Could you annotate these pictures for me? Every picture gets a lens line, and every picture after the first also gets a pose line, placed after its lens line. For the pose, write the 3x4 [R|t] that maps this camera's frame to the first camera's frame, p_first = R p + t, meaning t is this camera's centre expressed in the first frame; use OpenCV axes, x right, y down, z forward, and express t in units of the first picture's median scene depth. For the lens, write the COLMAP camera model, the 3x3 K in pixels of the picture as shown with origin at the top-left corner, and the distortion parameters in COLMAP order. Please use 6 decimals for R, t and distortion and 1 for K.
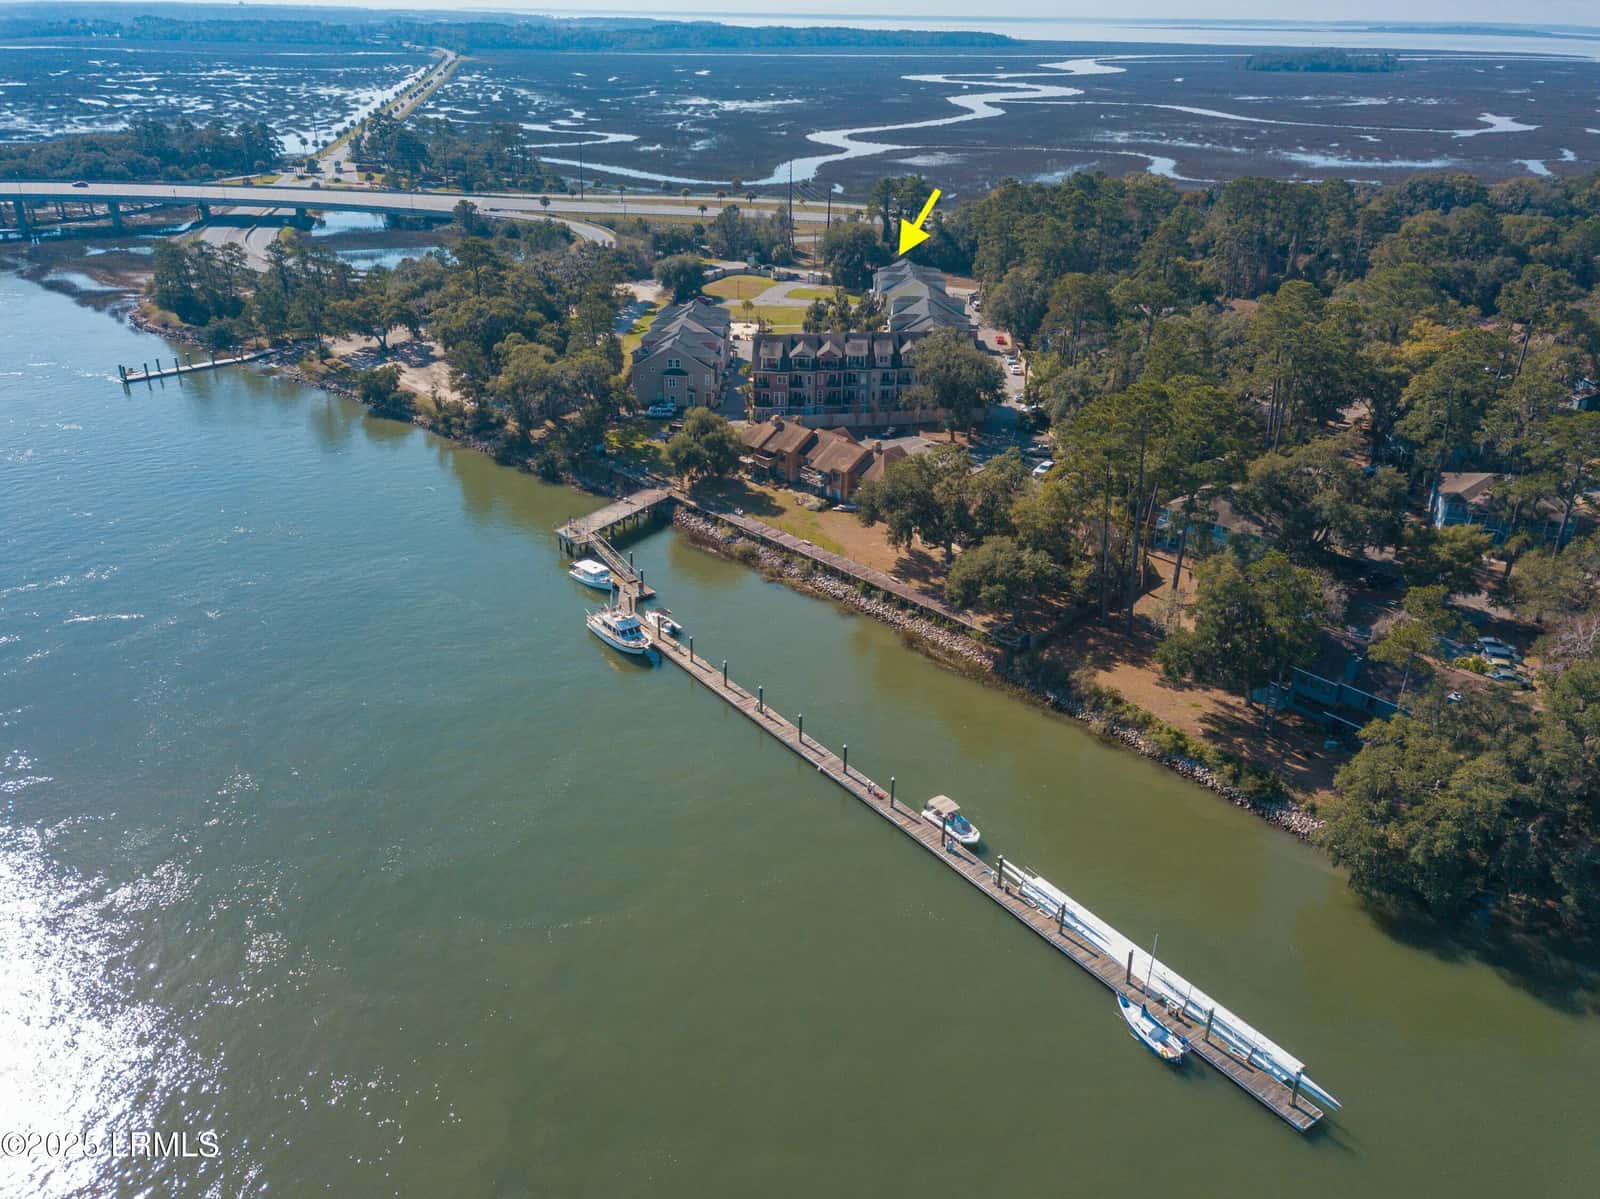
lens RADIAL K [[1209.5, 0, 800.0], [0, 1209.5, 599.5], [0, 0, 1]] dist [-0.010147, 0.063076]
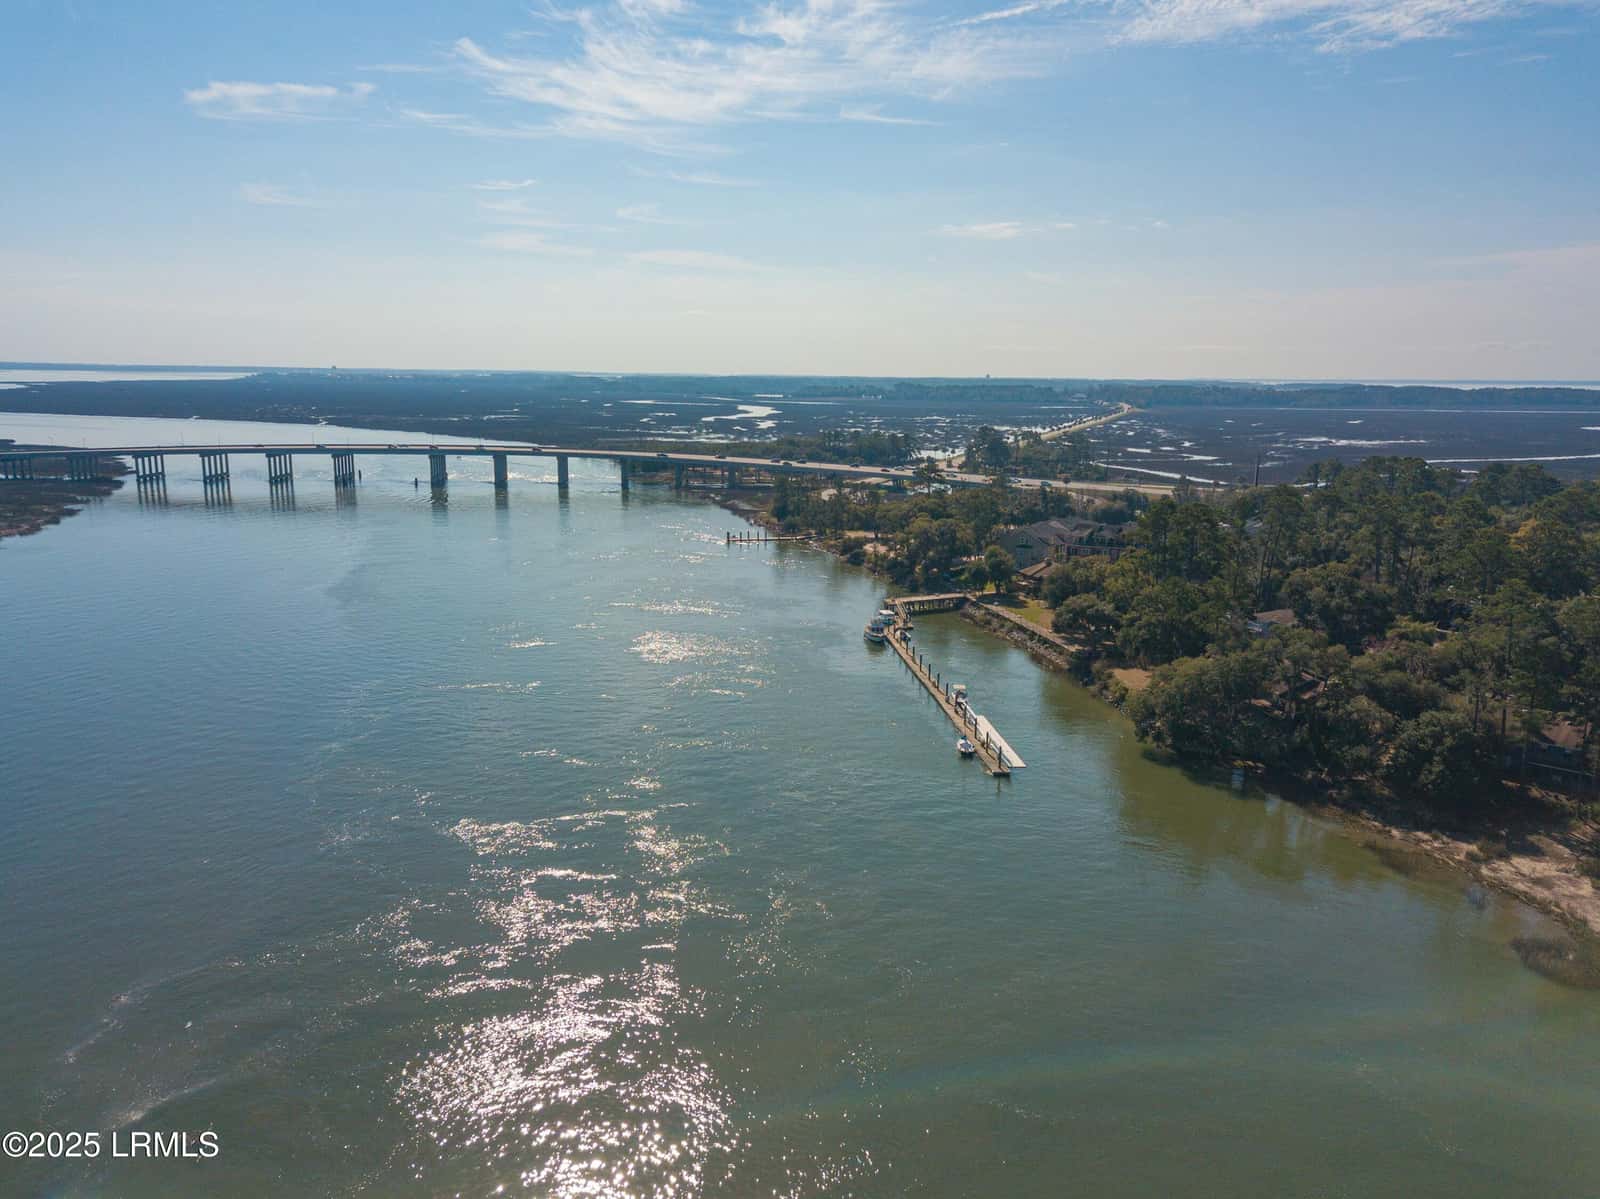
lens RADIAL K [[1117.7, 0, 800.0], [0, 1117.7, 599.5], [0, 0, 1]] dist [-0.030773, -0.008374]
pose [[0.861813, 0.088629, -0.499424, 0.399980], [-0.209445, 0.958936, -0.191246, 0.223440], [0.461966, 0.269420, 0.844986, -0.316440]]
